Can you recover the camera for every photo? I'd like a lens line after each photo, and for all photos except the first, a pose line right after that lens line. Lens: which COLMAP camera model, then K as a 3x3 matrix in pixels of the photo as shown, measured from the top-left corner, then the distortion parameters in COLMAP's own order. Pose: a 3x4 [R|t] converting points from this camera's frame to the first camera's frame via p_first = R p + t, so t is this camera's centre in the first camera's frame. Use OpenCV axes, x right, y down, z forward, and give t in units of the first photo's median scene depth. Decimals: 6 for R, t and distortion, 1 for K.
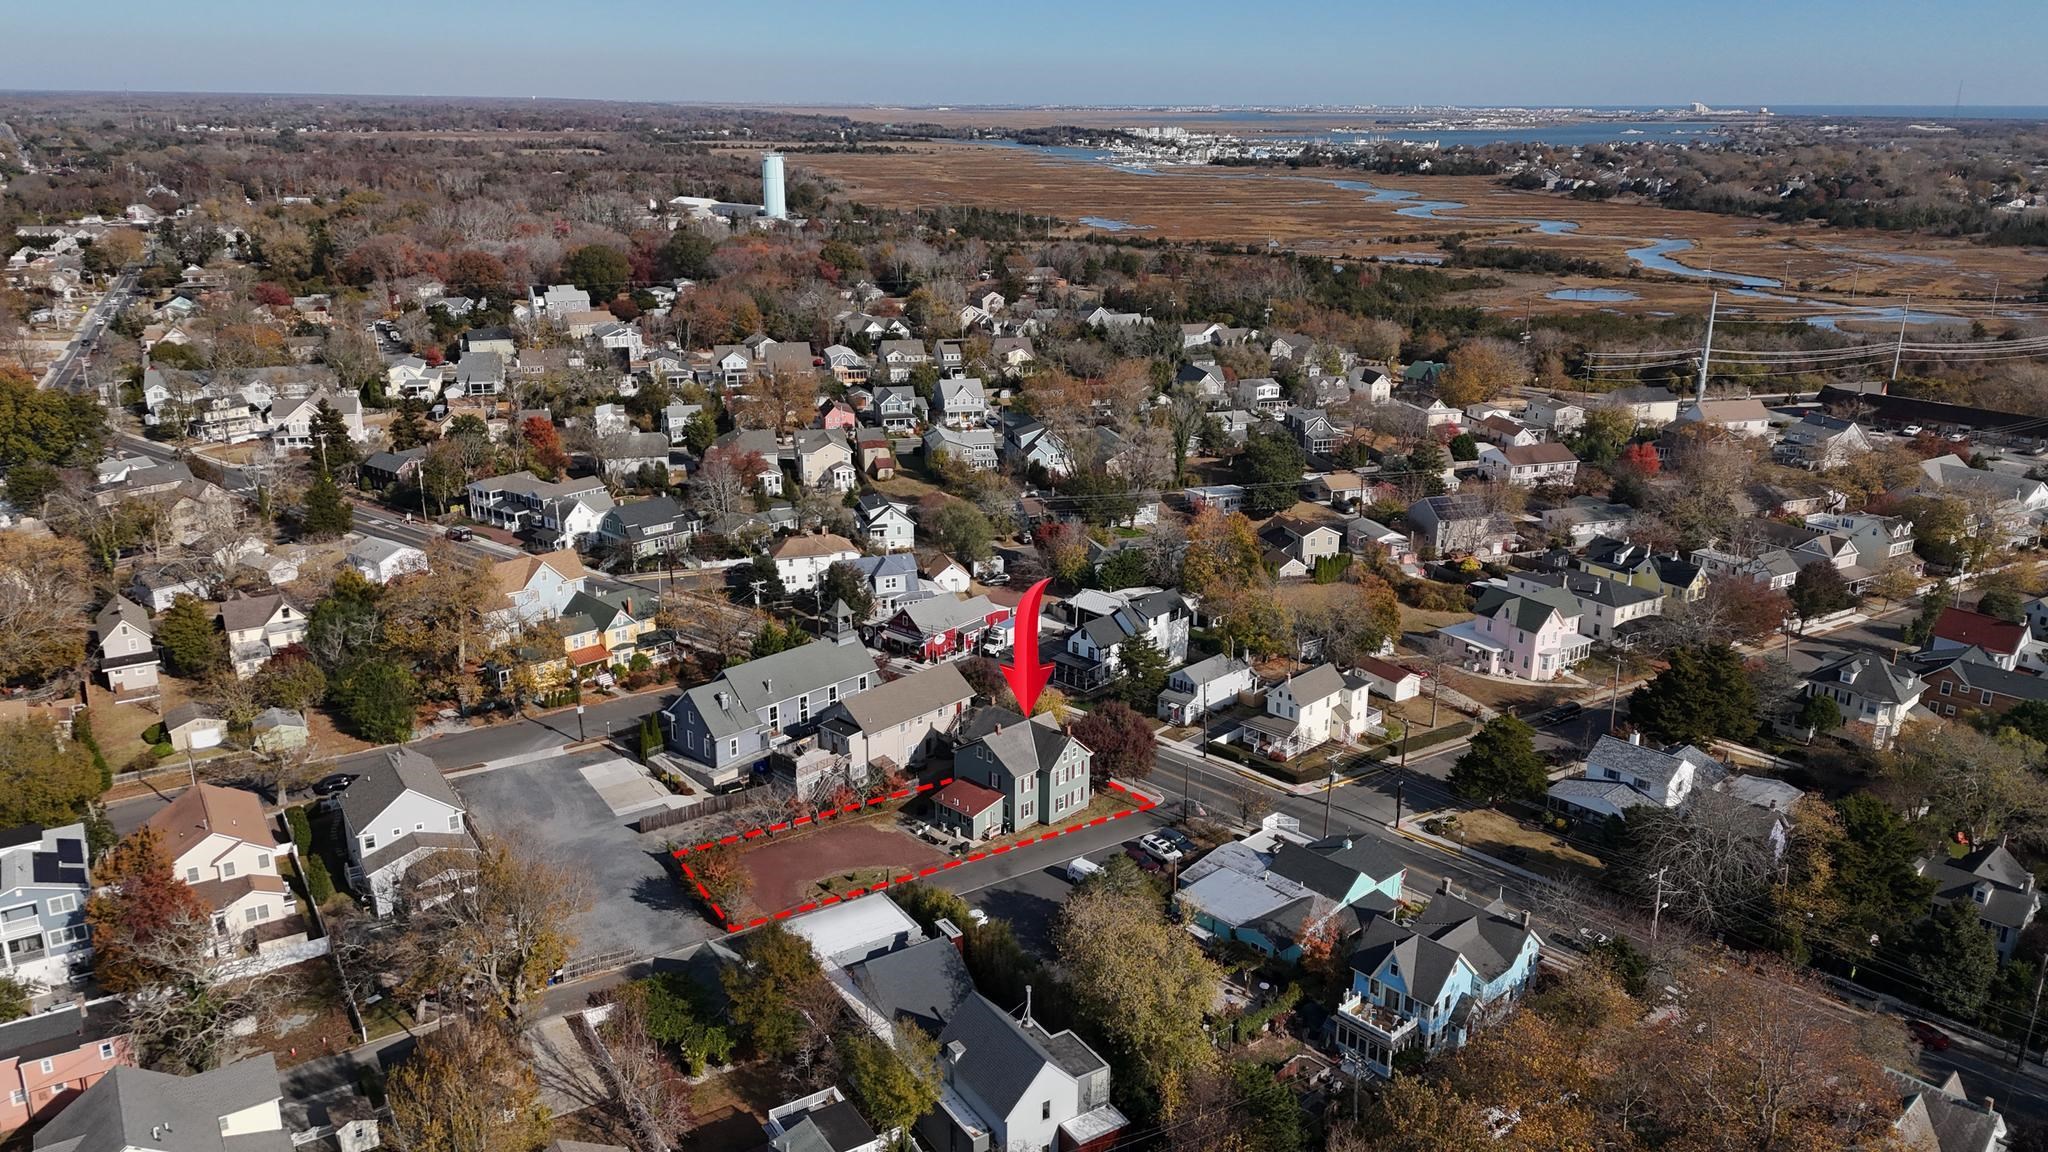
lens RADIAL K [[1561.6, 0, 1024.0], [0, 1561.6, 576.0], [0, 0, 1]] dist [0.118274, -0.149634]
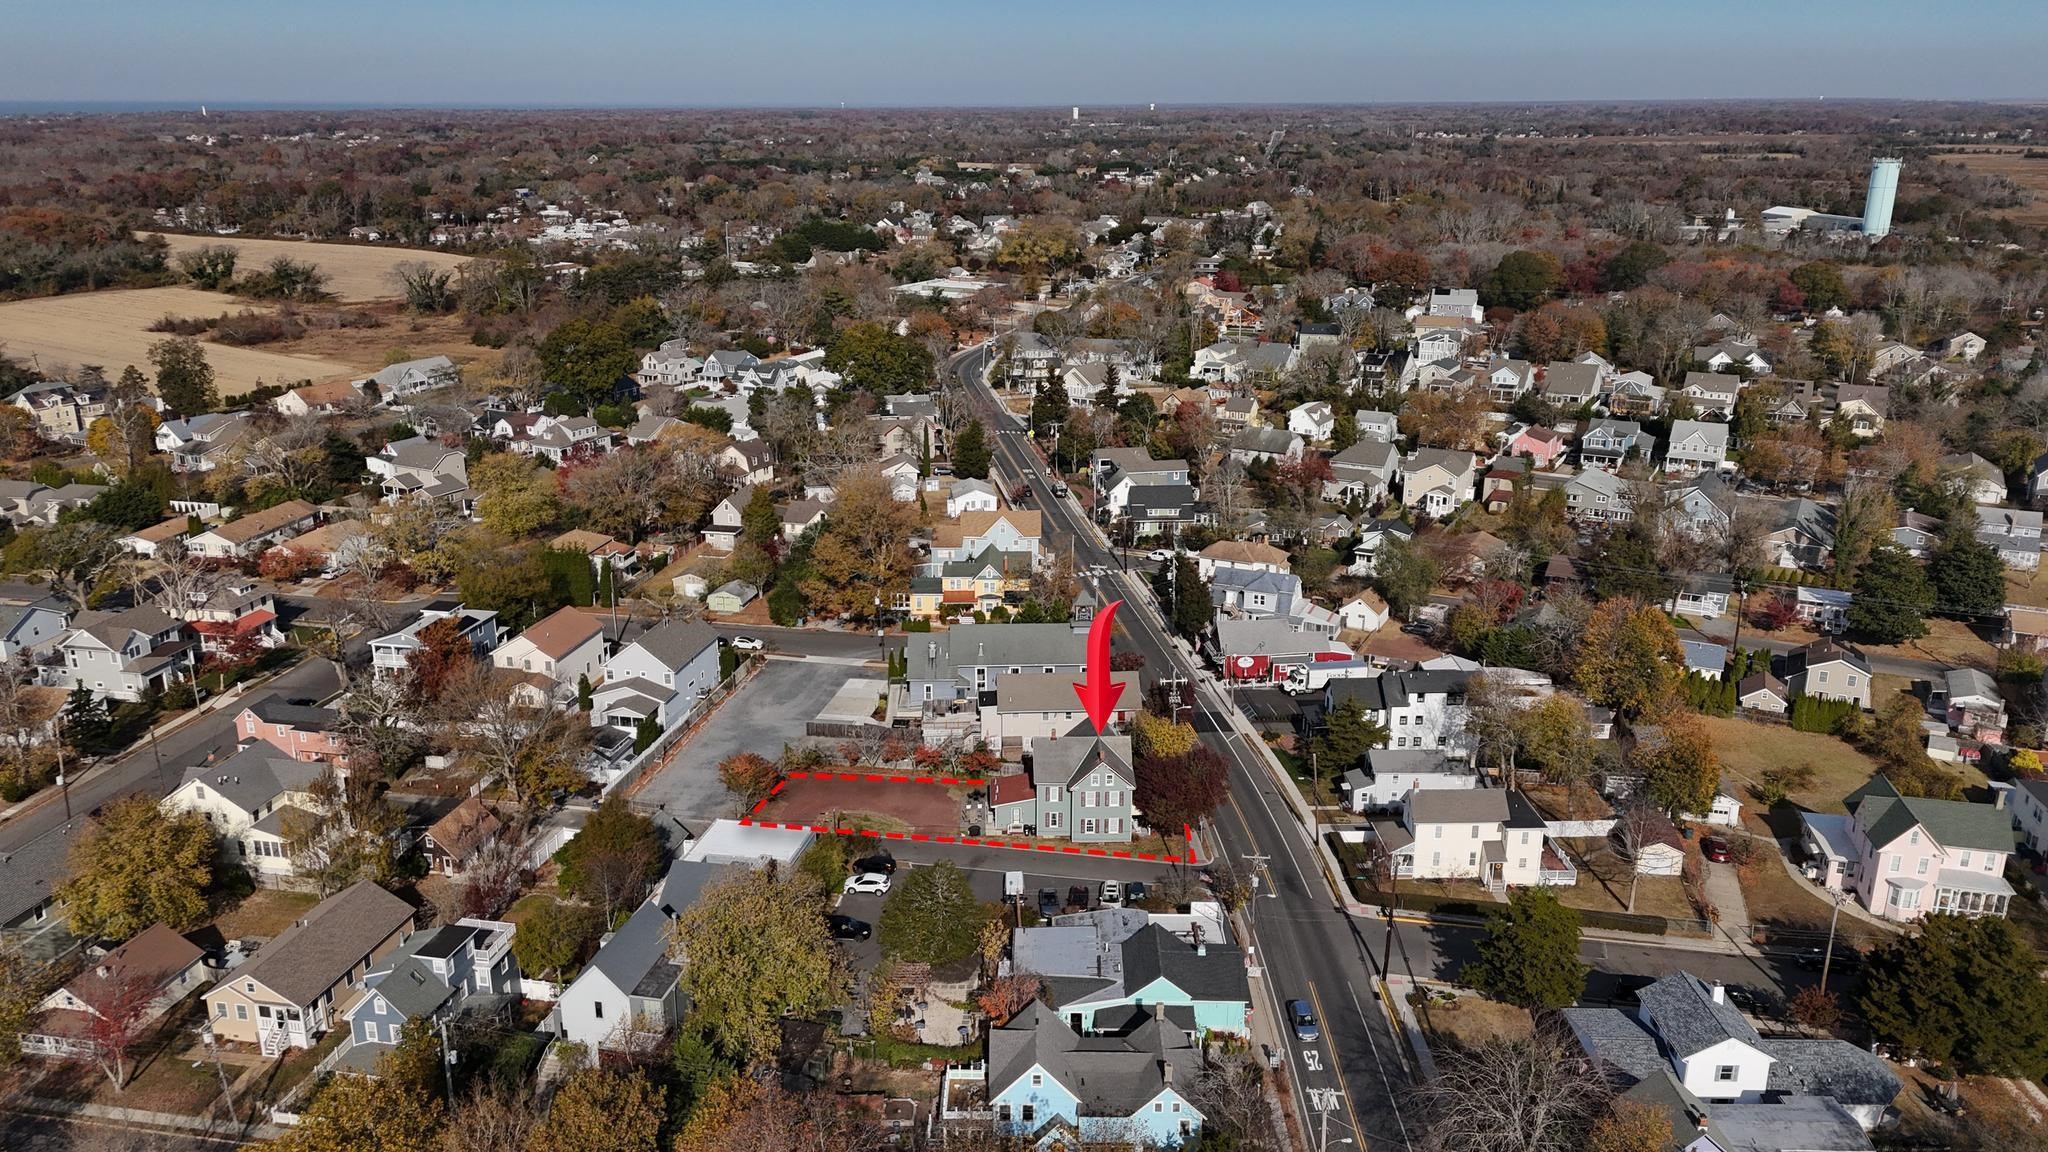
lens RADIAL K [[1561.6, 0, 1024.0], [0, 1561.6, 576.0], [0, 0, 1]] dist [0.118274, -0.149634]
pose [[0.697388, 0.200094, -0.688195, 0.516230], [-0.201429, 0.976253, 0.079728, -0.062594], [0.687805, 0.083021, 0.721132, 0.202469]]
